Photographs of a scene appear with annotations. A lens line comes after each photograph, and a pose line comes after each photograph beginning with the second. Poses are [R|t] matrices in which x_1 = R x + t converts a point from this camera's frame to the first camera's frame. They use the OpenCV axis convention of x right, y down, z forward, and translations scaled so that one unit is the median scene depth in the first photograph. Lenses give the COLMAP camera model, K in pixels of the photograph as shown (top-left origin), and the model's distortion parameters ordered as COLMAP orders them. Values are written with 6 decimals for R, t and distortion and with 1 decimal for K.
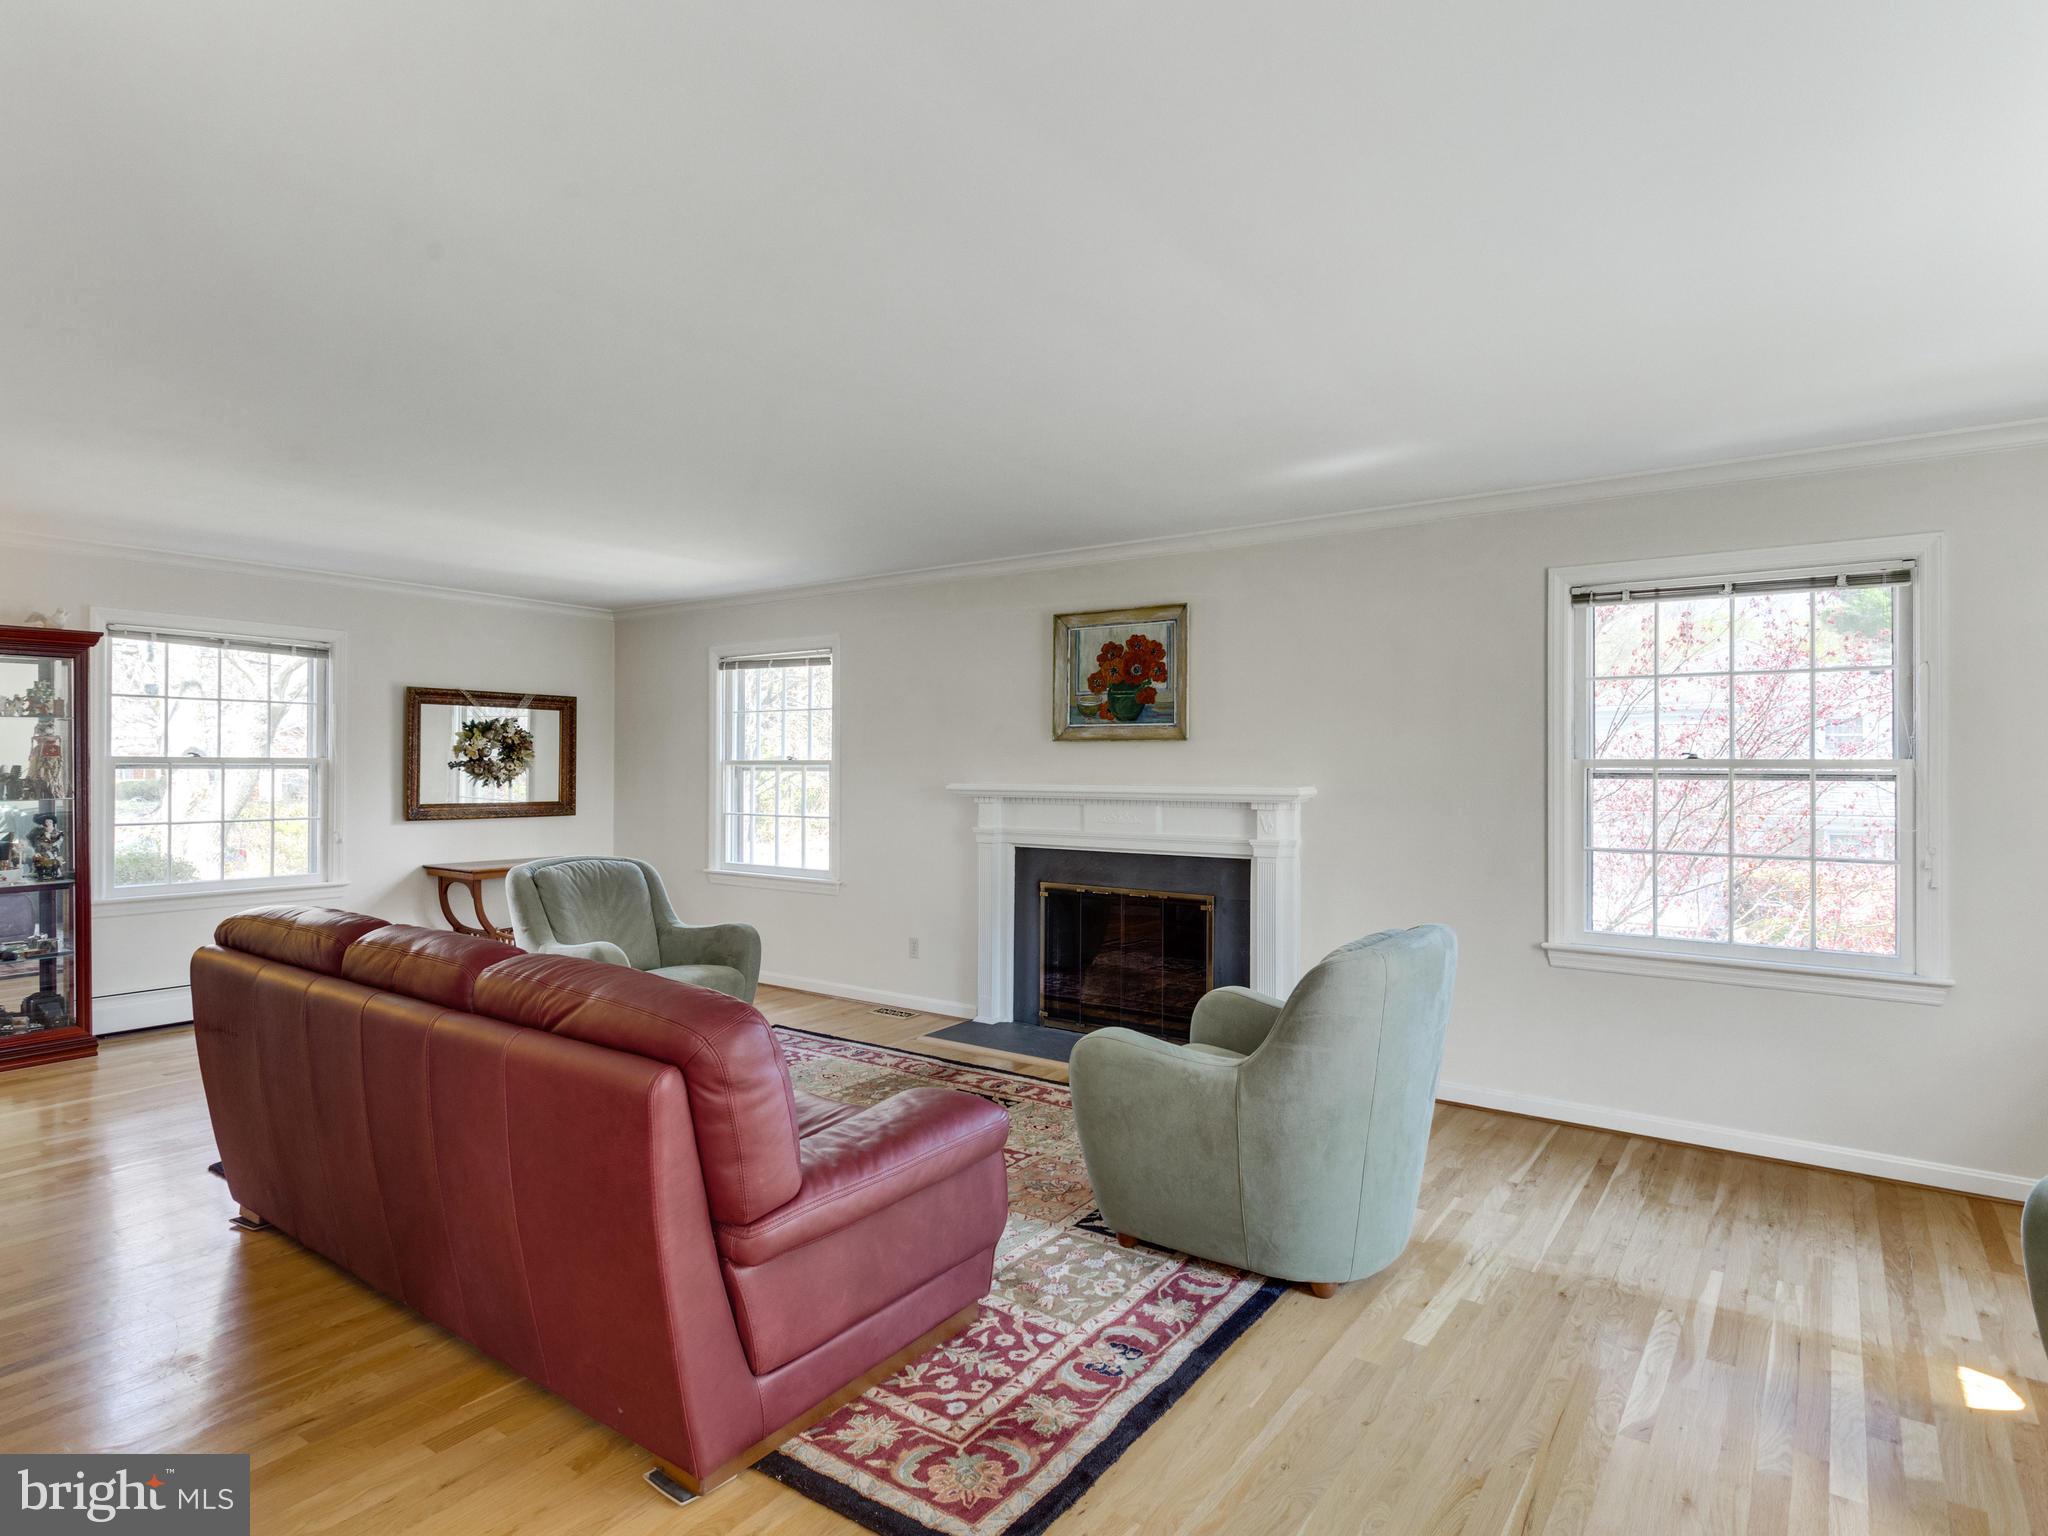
lens RADIAL K [[1104.2, 0, 980.7], [0, 1104.2, 765.5], [0, 0, 1]] dist [0.000314, -0.002403]
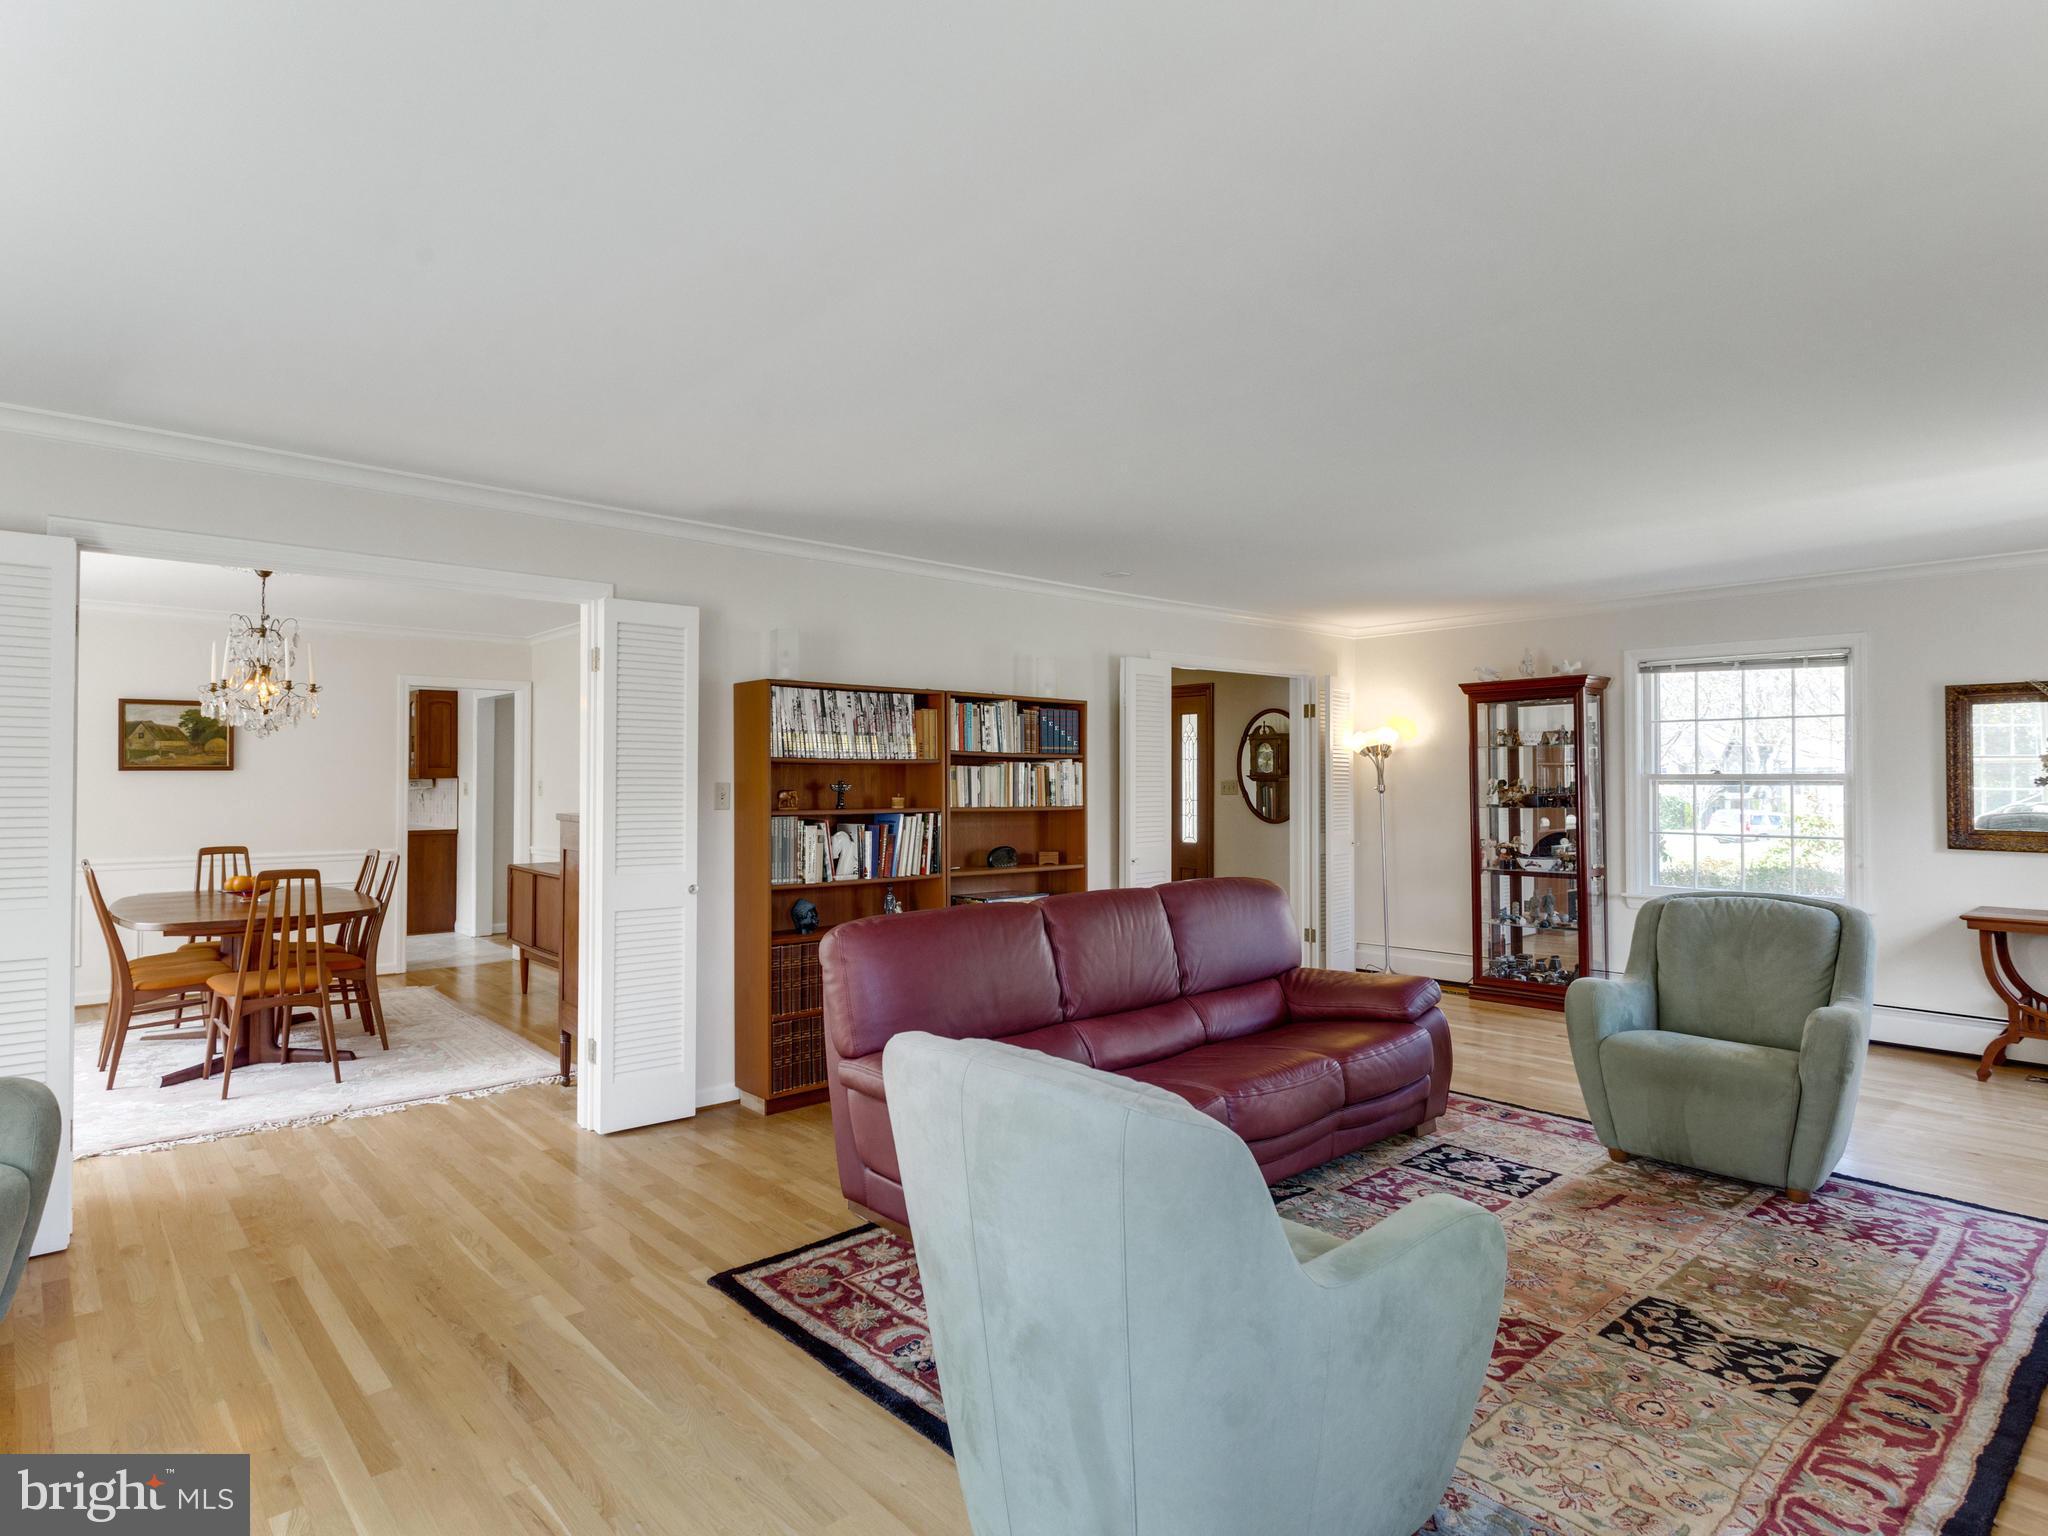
lens RADIAL K [[1104.2, 0, 1014.8], [0, 1104.2, 761.5], [0, 0, 1]] dist [0.000314, -0.002403]
pose [[-0.191840, -0.021290, -0.981195, 0.615076], [-0.000002, 0.999765, -0.021692, 0.004650], [0.981426, -0.004159, -0.191795, 0.704450]]
